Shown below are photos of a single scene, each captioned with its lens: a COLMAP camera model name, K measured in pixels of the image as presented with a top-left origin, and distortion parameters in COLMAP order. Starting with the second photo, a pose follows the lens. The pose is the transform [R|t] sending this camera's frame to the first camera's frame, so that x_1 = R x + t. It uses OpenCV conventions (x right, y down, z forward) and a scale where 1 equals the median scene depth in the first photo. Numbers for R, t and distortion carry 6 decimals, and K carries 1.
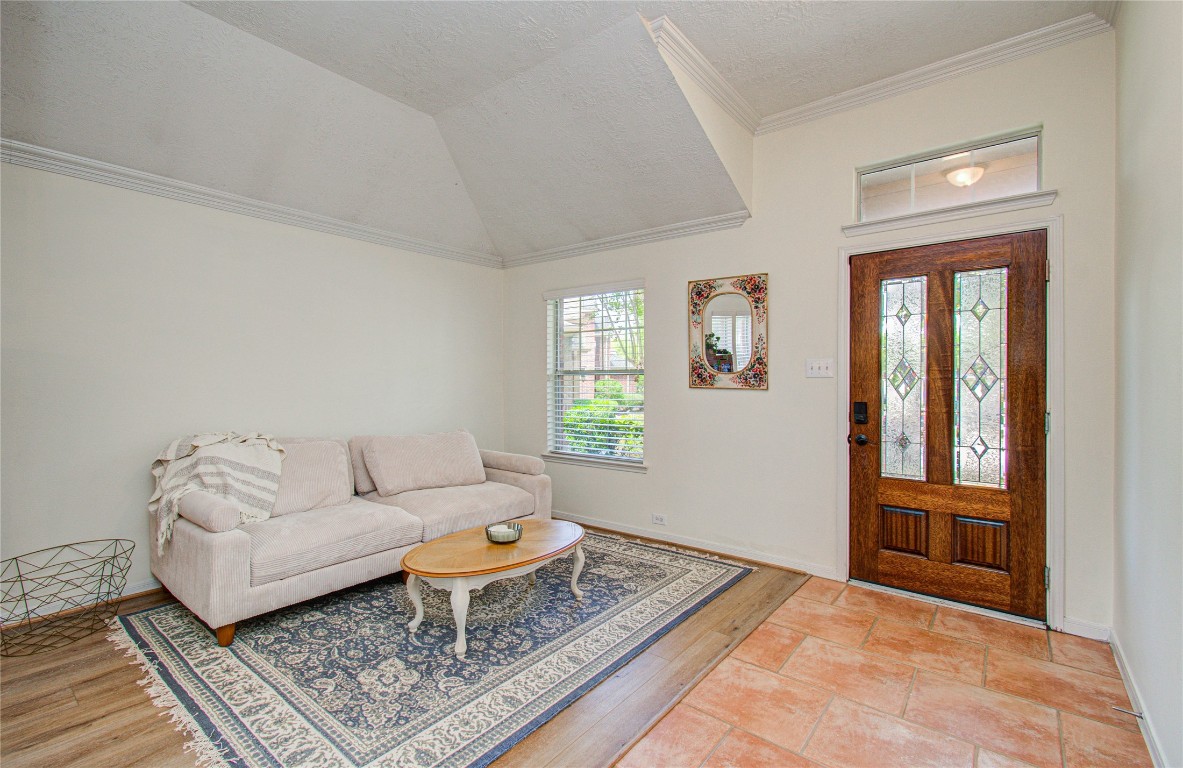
lens RADIAL K [[538.6, 0, 577.1], [0, 538.6, 379.7], [0, 0, 1]] dist [-0.000363, 0.000386]
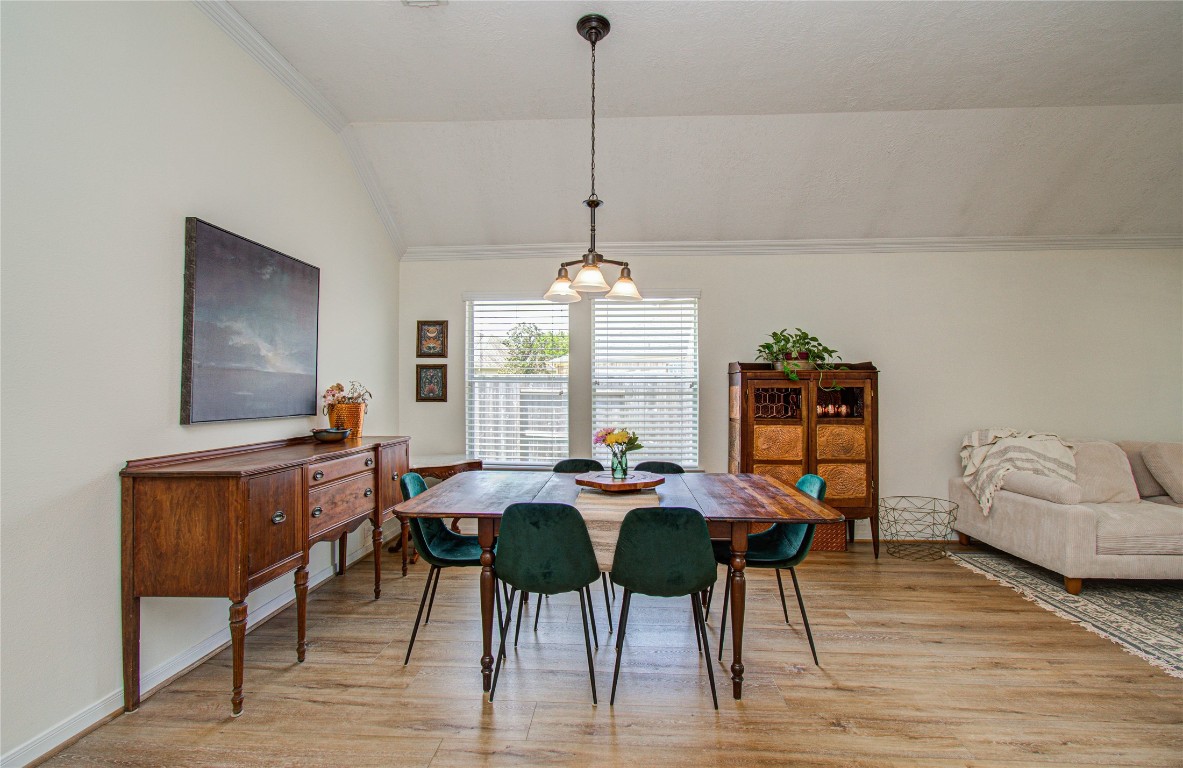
lens RADIAL K [[514.6, 0, 600.2], [0, 514.6, 383.0], [0, 0, 1]] dist [-0.000461, 0.000300]
pose [[0.586092, -0.016131, -0.810084, -0.265892], [0.007964, 0.999868, -0.014148, 0.001306], [0.810206, 0.001841, 0.586143, -0.529112]]
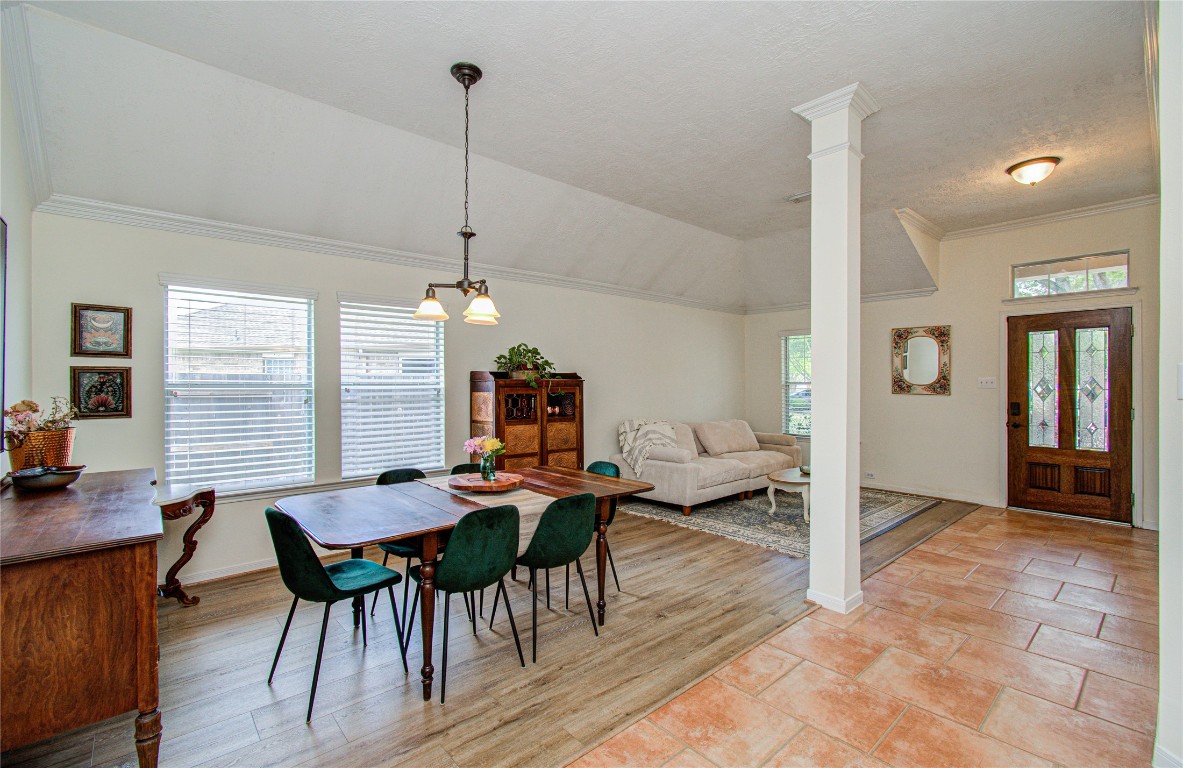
lens RADIAL K [[514.6, 0, 600.2], [0, 514.6, 383.0], [0, 0, 1]] dist [-0.000461, 0.000300]
pose [[0.986528, -0.005637, -0.163497, -0.556492], [0.006381, 0.999972, 0.004031, -0.039396], [0.163469, -0.005020, 0.986536, -0.909956]]
